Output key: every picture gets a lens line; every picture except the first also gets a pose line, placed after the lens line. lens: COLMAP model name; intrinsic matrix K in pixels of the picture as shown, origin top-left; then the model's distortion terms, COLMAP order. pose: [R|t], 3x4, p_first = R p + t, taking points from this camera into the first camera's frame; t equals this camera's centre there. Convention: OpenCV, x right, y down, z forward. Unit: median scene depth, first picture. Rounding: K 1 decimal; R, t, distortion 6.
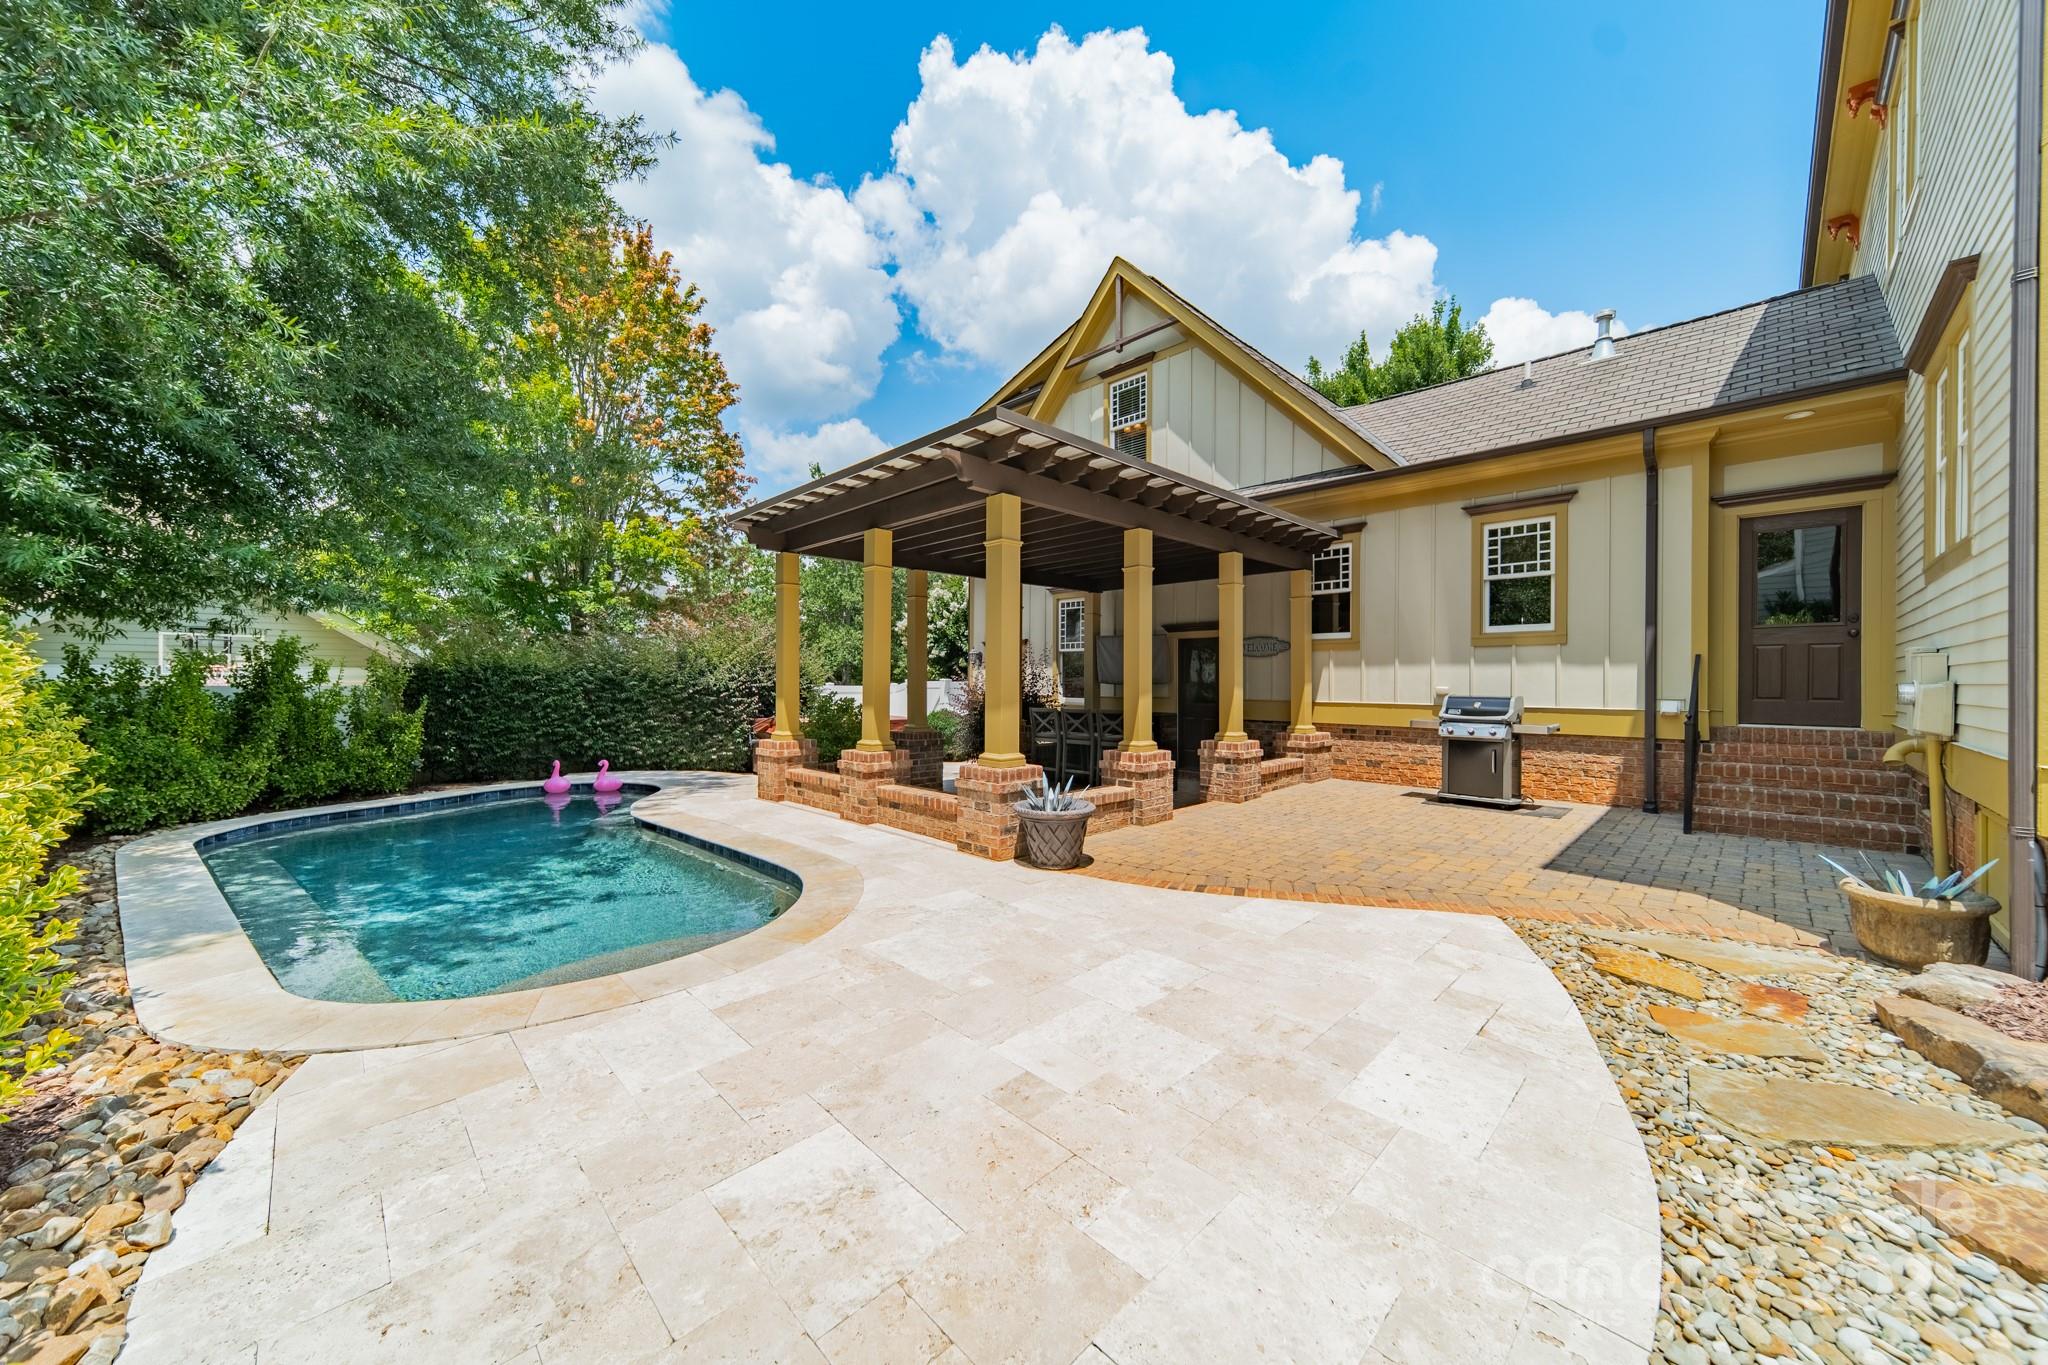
lens RADIAL K [[719.2, 0, 1024.8], [0, 719.2, 683.5], [0, 0, 1]] dist [0.007606, 0.000019]
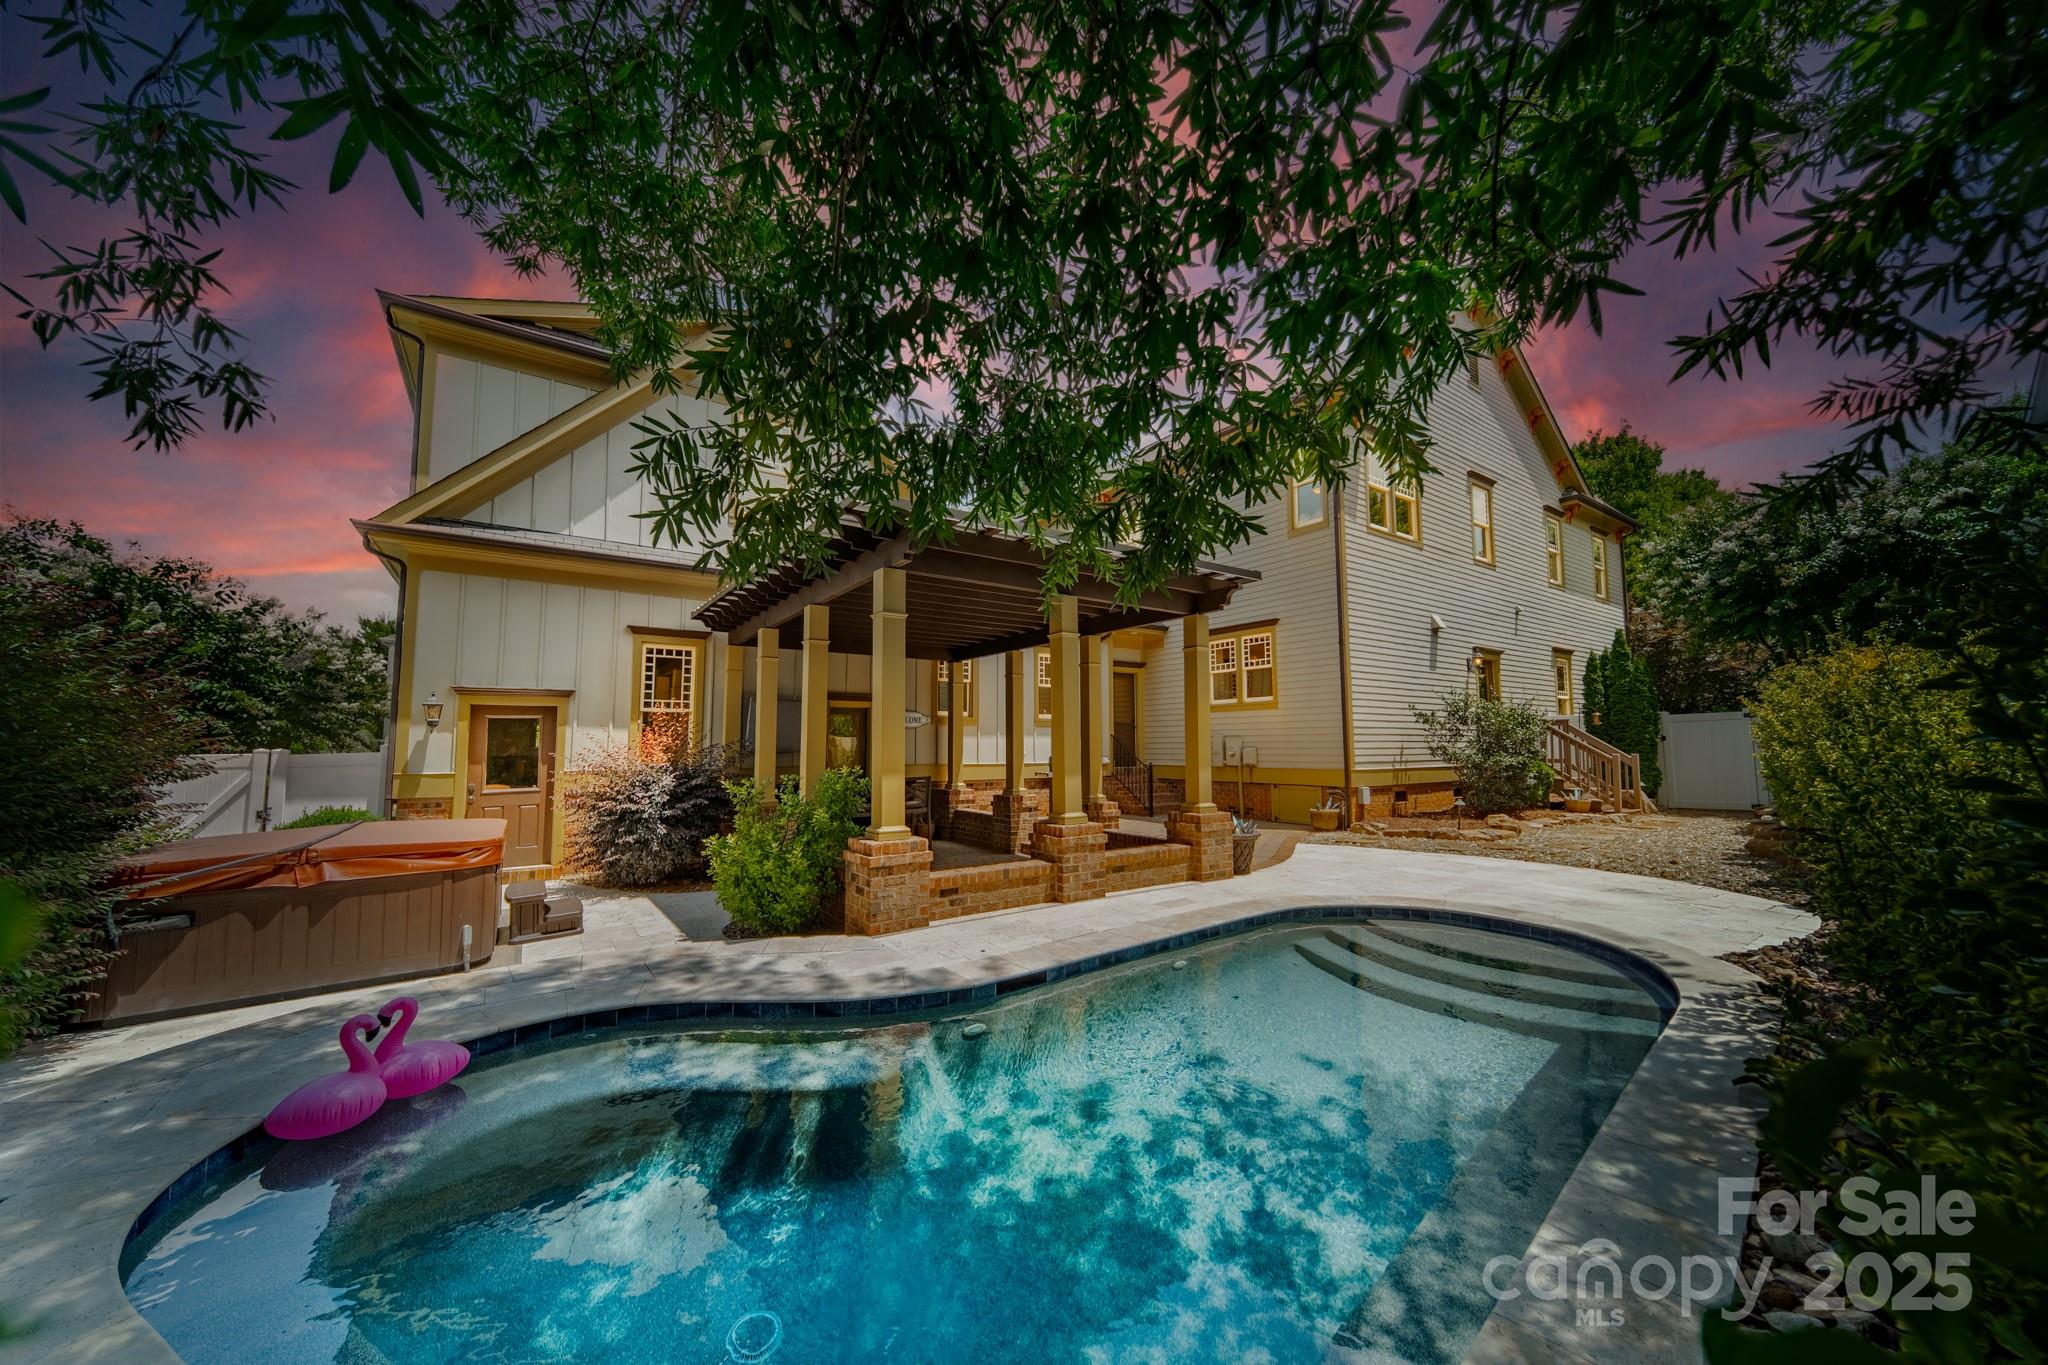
lens RADIAL K [[719.2, 0, 1026.5], [0, 719.2, 685.6], [0, 0, 1]] dist [0.007606, 0.000019]
pose [[0.163061, 0.074519, 0.983798, -0.898835], [0.008074, 0.997009, -0.076858, -0.015109], [-0.986583, 0.020476, 0.161971, 0.684382]]
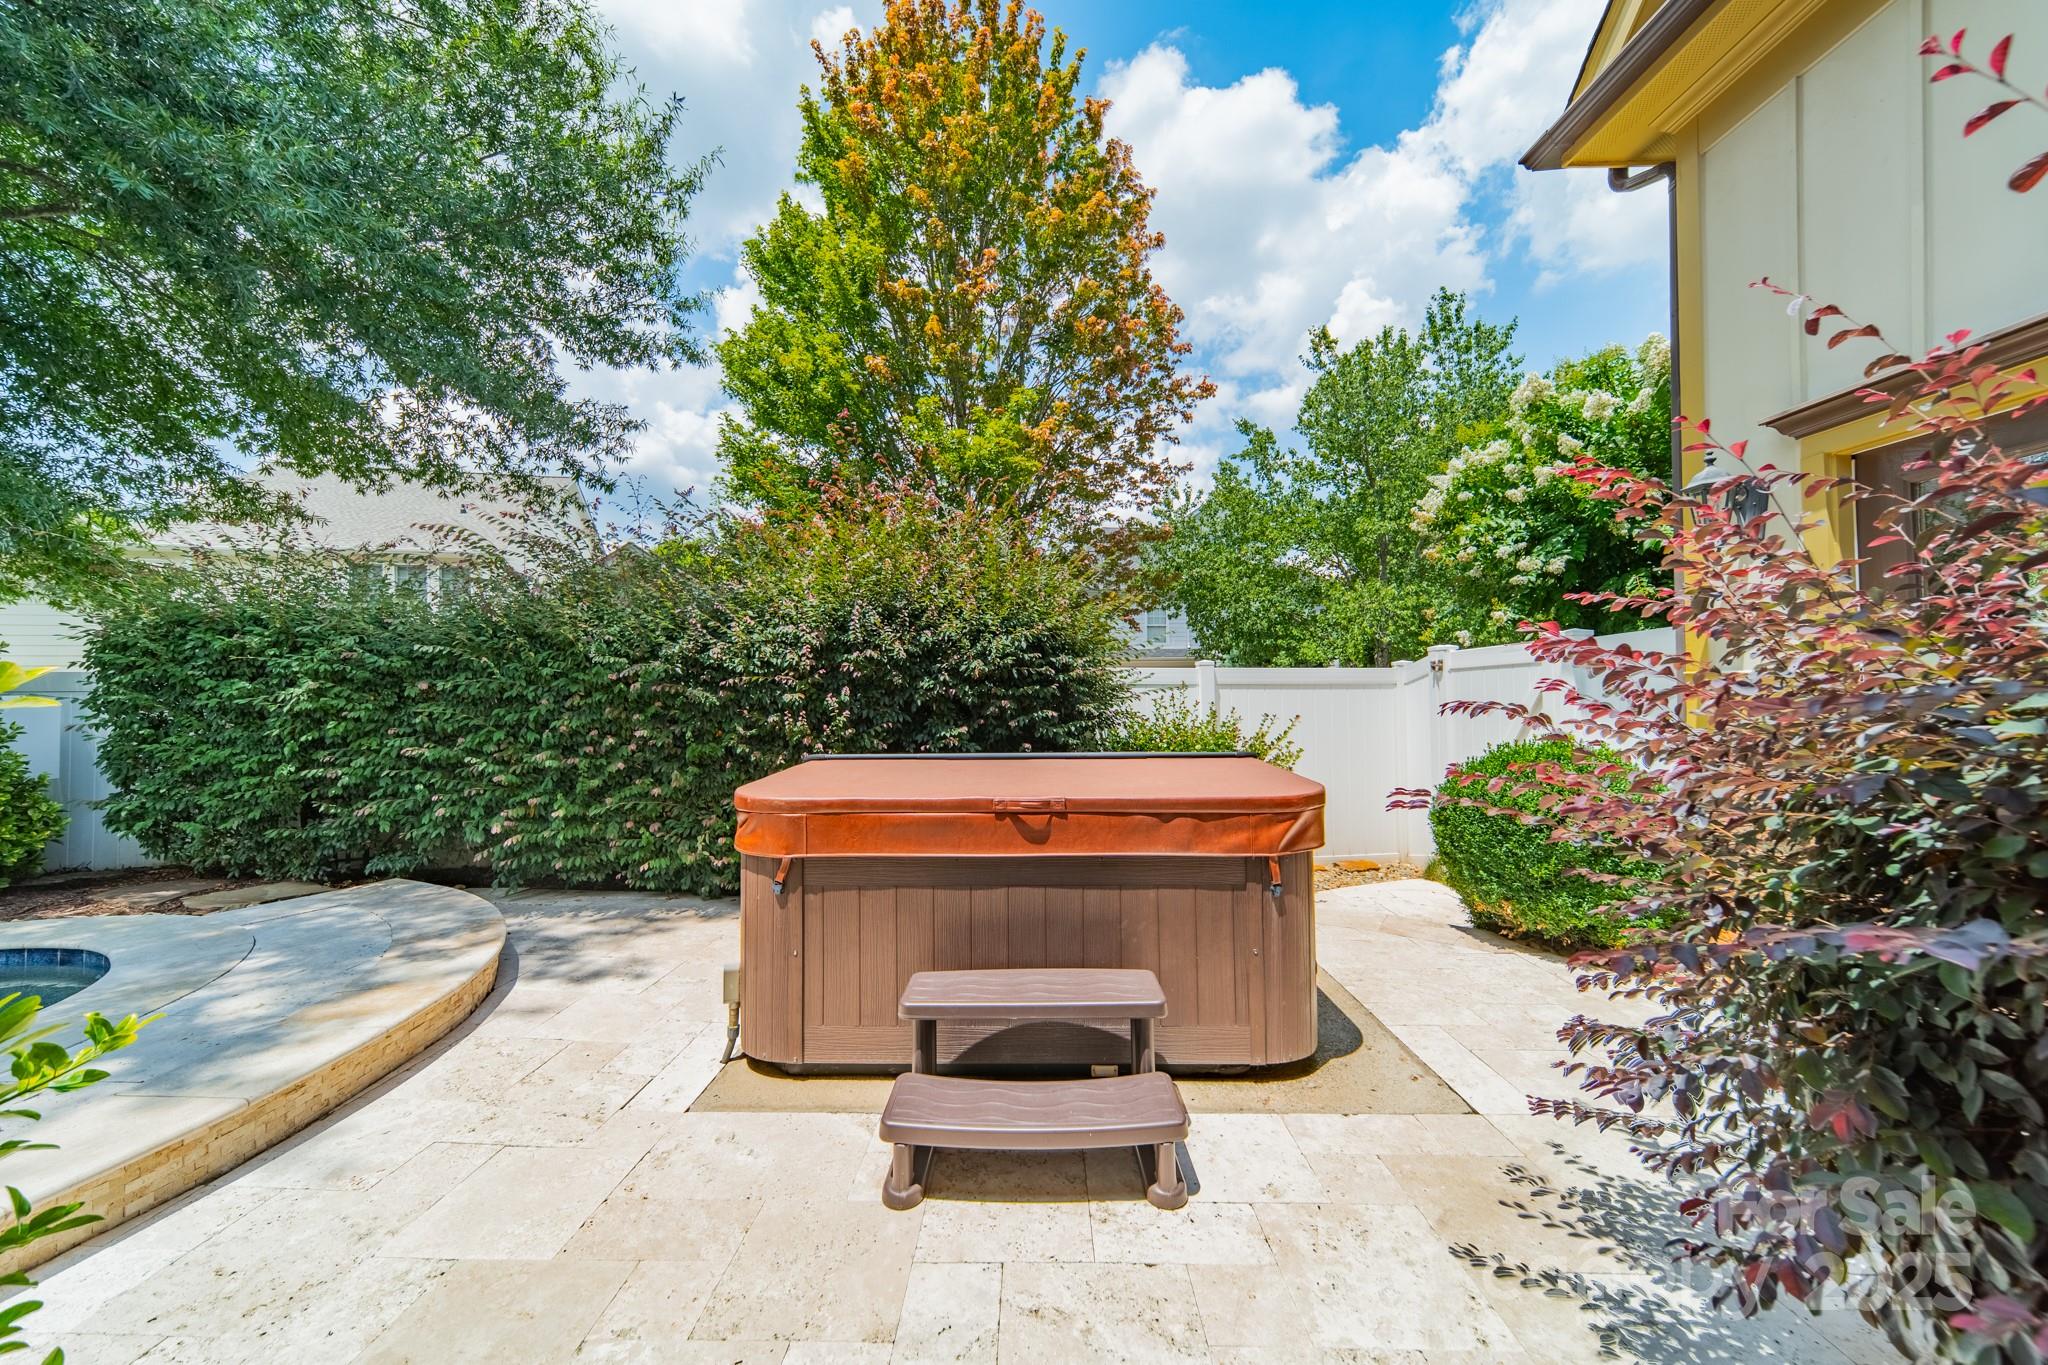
lens RADIAL K [[719.2, 0, 1031.7], [0, 719.2, 676.1], [0, 0, 1]] dist [0.007606, 0.000019]
pose [[0.711052, -0.020850, -0.702830, -0.101153], [0.005498, 0.999695, -0.024095, 0.030081], [0.703118, 0.013269, 0.710949, 1.111728]]
